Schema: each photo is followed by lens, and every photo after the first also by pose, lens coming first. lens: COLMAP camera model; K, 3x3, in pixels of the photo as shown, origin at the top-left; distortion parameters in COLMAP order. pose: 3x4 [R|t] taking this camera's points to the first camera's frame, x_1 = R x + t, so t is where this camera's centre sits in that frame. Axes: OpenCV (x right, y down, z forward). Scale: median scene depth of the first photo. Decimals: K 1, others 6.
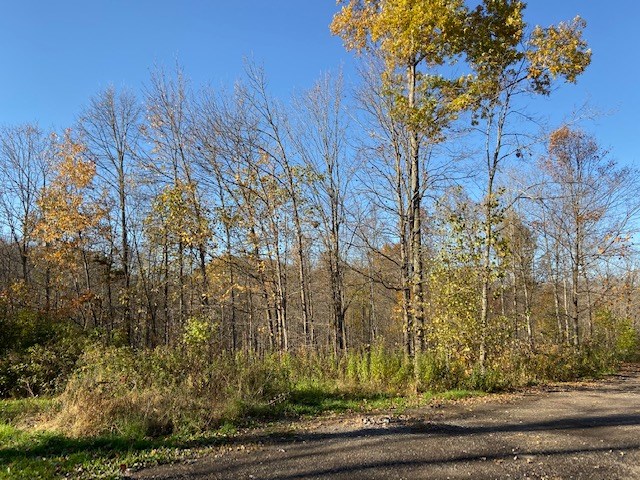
lens RADIAL K [[479.6, 0, 318.6], [0, 479.6, 235.8], [0, 0, 1]] dist [0.106546, -0.137379]
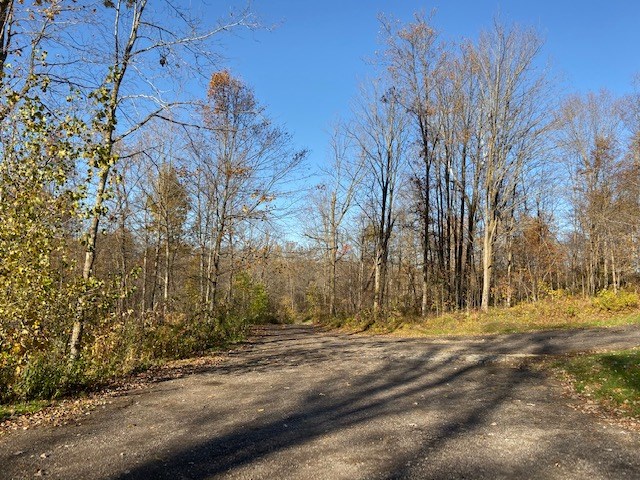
lens RADIAL K [[479.6, 0, 318.6], [0, 479.6, 235.8], [0, 0, 1]] dist [0.106546, -0.137379]
pose [[0.780599, 0.071155, 0.620968, 0.132529], [-0.115443, 0.992819, 0.031356, 0.038773], [-0.614278, -0.096163, 0.783208, 0.213365]]
